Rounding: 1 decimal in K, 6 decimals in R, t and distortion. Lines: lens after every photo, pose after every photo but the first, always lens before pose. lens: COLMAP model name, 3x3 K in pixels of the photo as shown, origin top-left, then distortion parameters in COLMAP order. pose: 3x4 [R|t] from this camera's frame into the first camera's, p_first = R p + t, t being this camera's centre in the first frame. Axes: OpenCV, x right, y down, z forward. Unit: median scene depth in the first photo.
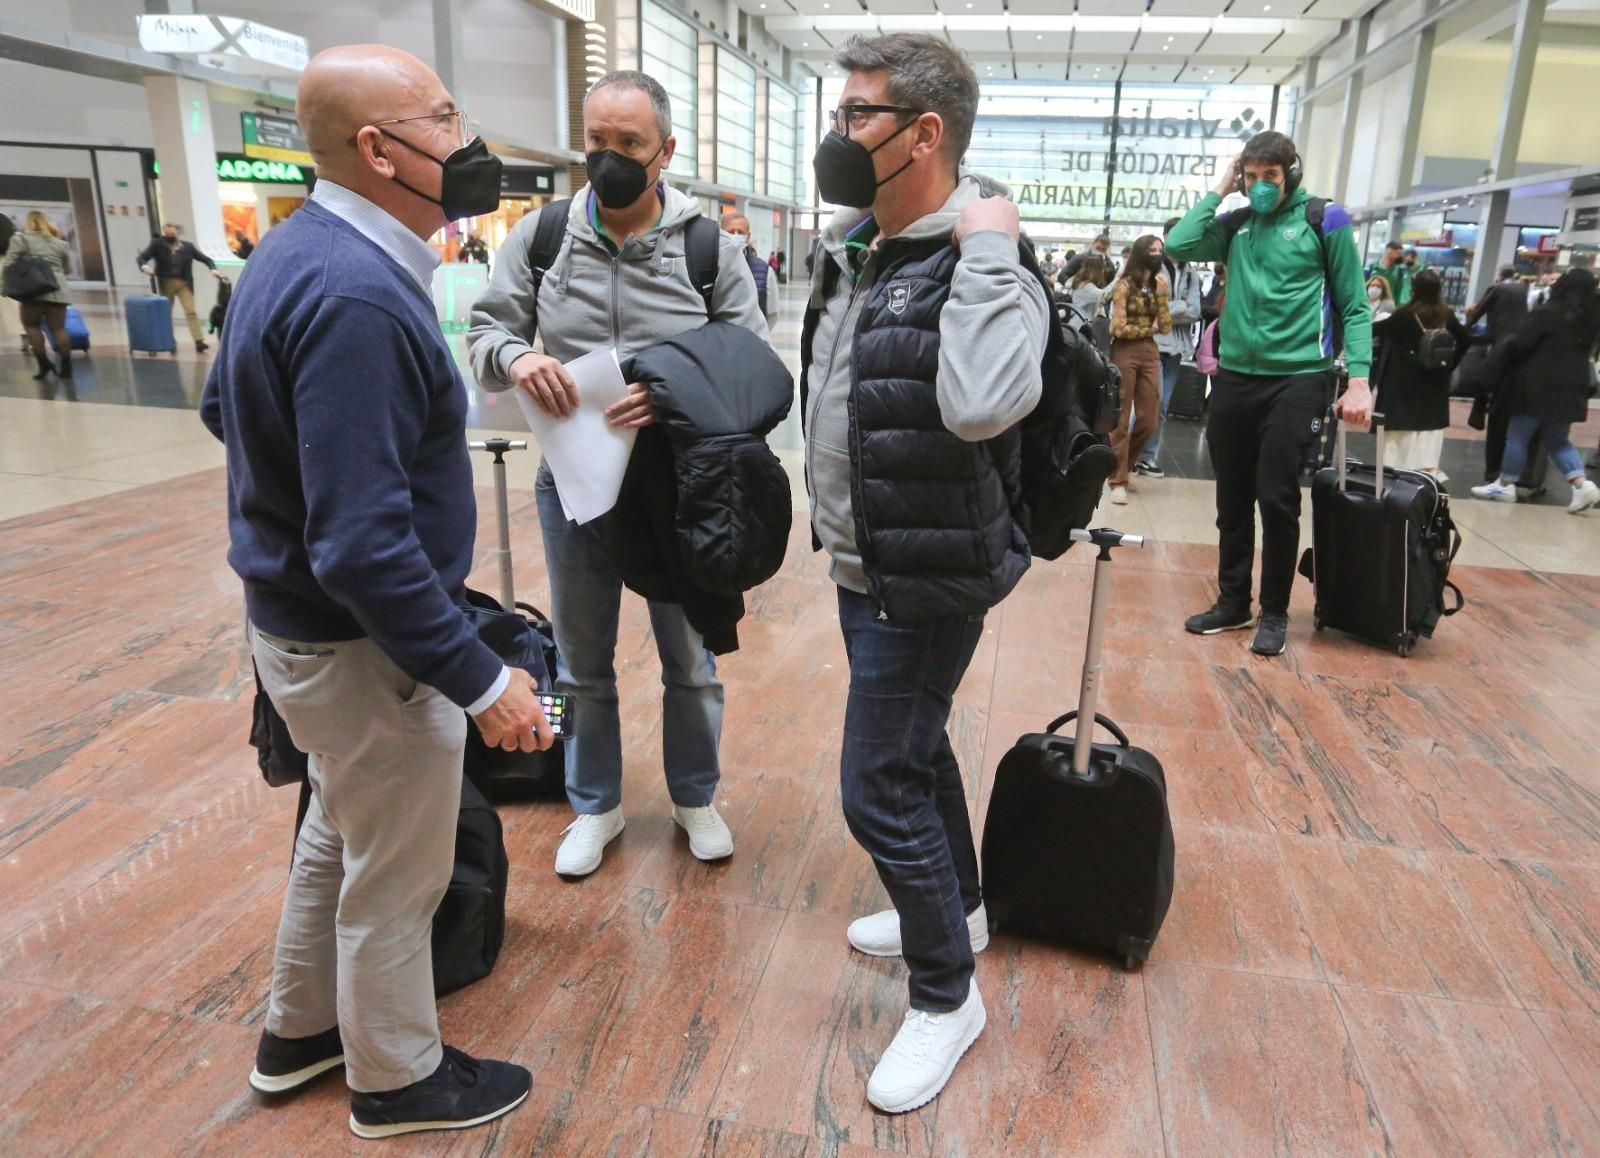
lens RADIAL K [[1040.3, 0, 862.0], [0, 1040.3, 538.4], [0, 0, 1]] dist [-0.068784, 0.037893]
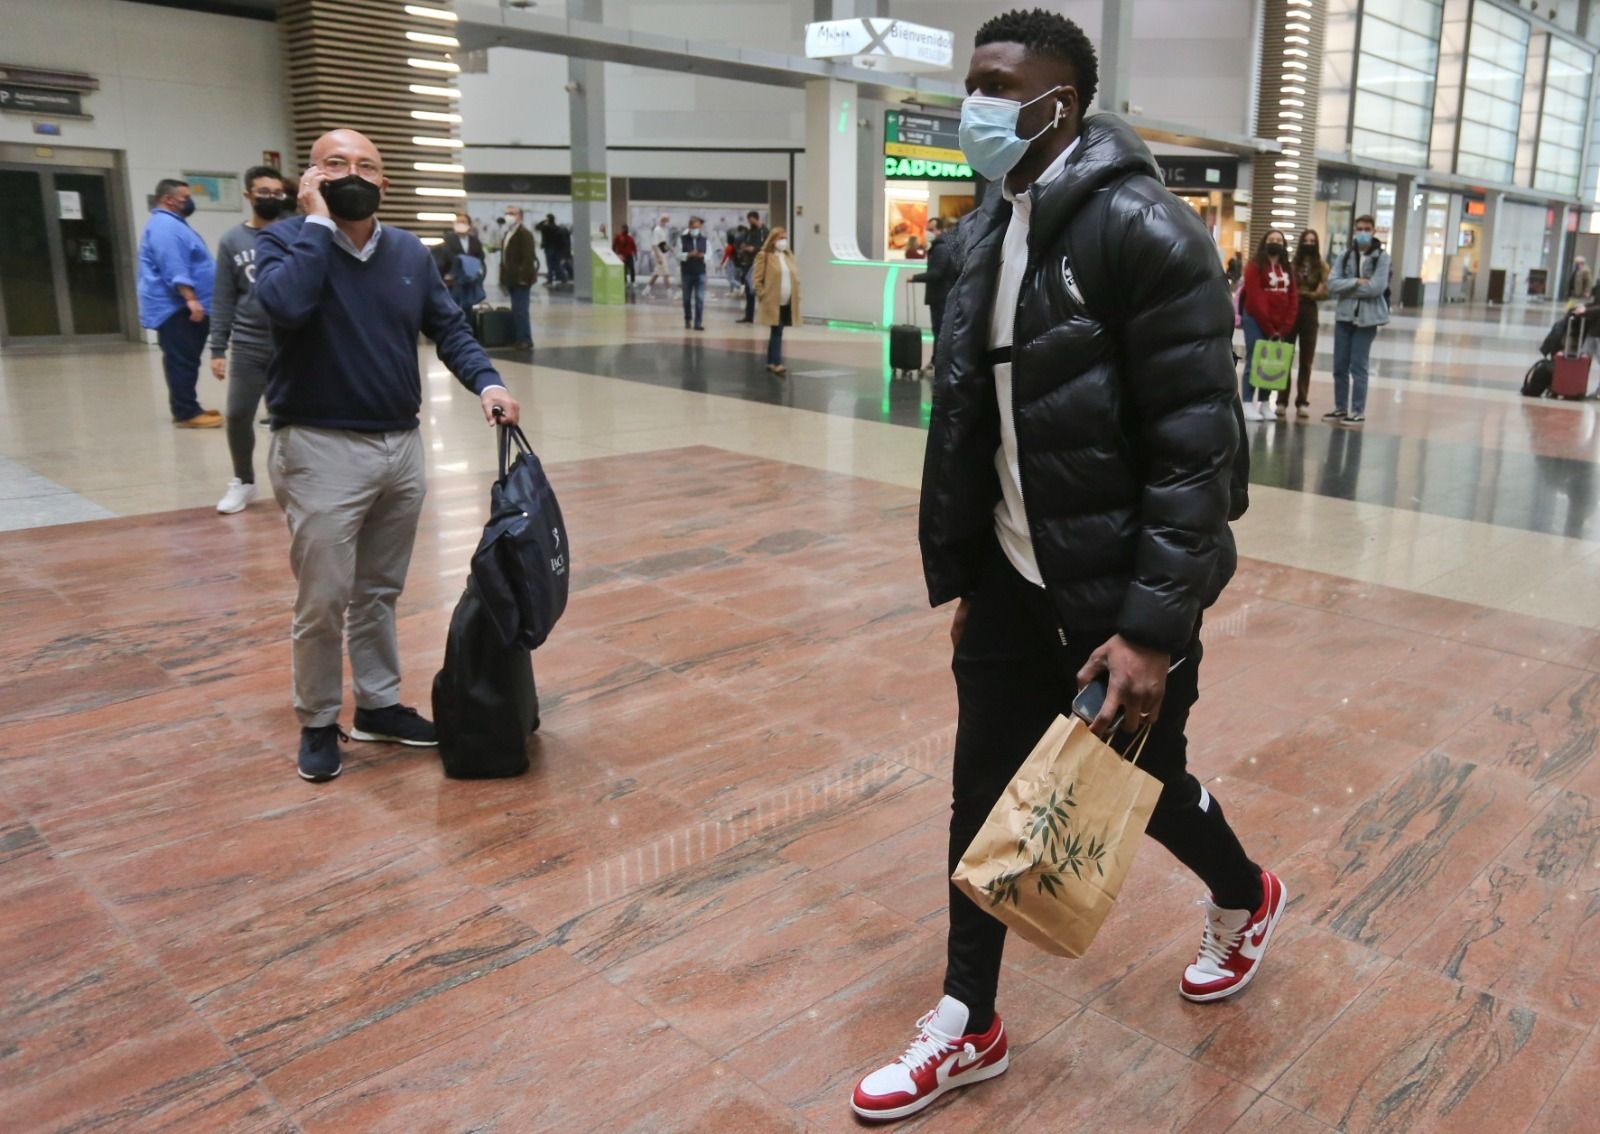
lens RADIAL K [[1342.9, 0, 975.5], [0, 1342.9, 561.0], [0, 0, 1]] dist [-0.049470, 0.023562]
pose [[0.853100, 0.115500, -0.508802, 0.121749], [-0.141600, 0.989842, -0.012722, 0.010606], [0.502165, 0.082899, 0.860789, -0.023755]]
